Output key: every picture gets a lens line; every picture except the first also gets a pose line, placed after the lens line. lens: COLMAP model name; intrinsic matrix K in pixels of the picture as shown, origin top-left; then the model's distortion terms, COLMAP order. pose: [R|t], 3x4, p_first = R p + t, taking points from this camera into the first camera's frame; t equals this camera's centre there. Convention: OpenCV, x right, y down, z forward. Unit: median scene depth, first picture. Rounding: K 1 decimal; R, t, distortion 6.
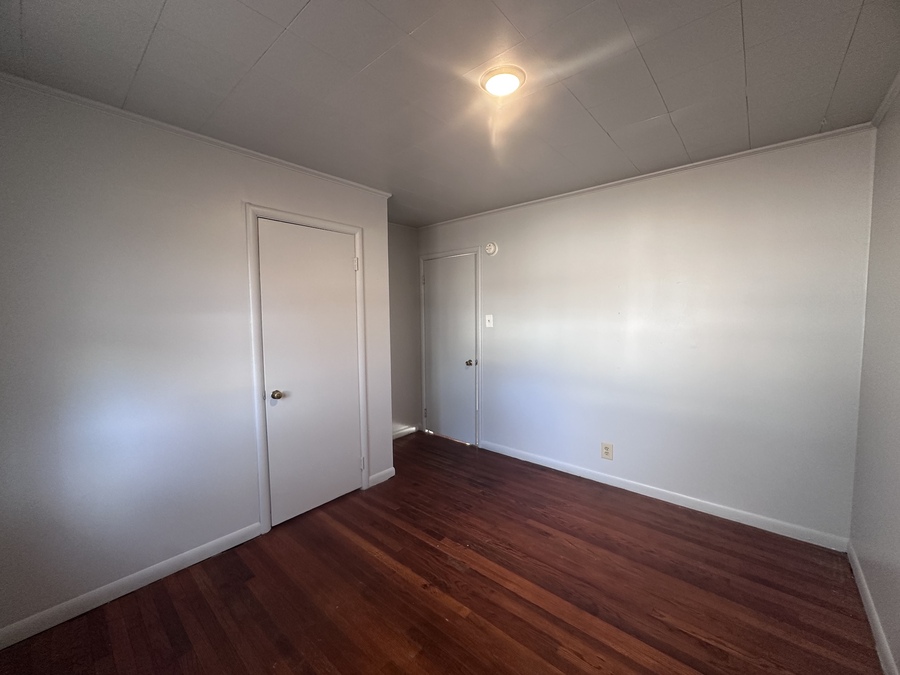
lens RADIAL K [[357.9, 0, 450.3], [0, 357.9, 339.9], [0, 0, 1]] dist [-0.000960, -0.000039]
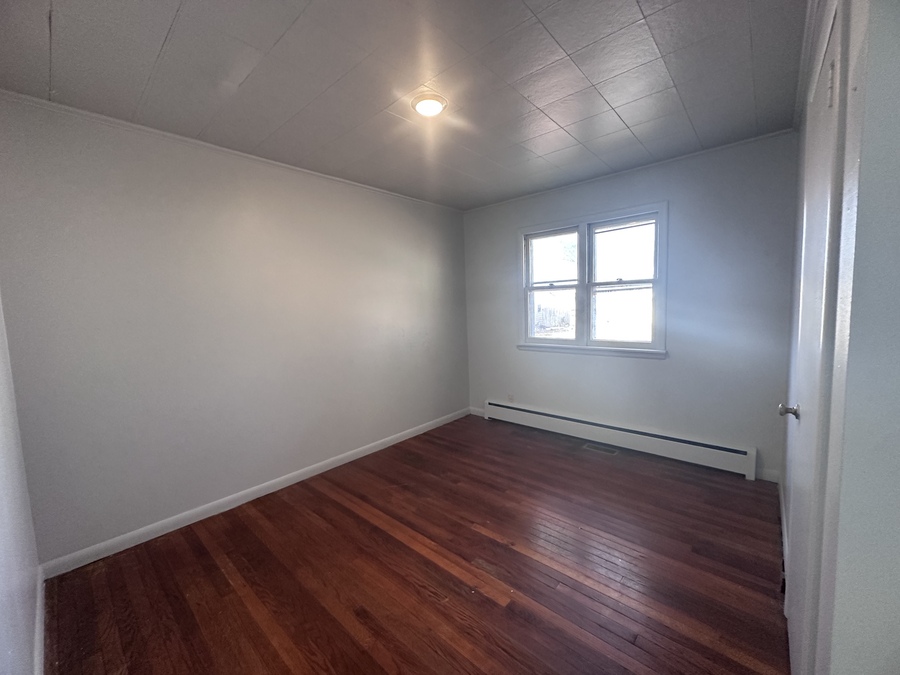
lens RADIAL K [[357.9, 0, 451.1], [0, 357.9, 335.6], [0, 0, 1]] dist [-0.000960, -0.000039]
pose [[-0.998880, 0.046395, 0.009315, 0.081224], [0.047218, 0.990146, 0.131840, -0.085955], [-0.003106, 0.132132, -0.991227, 2.146594]]
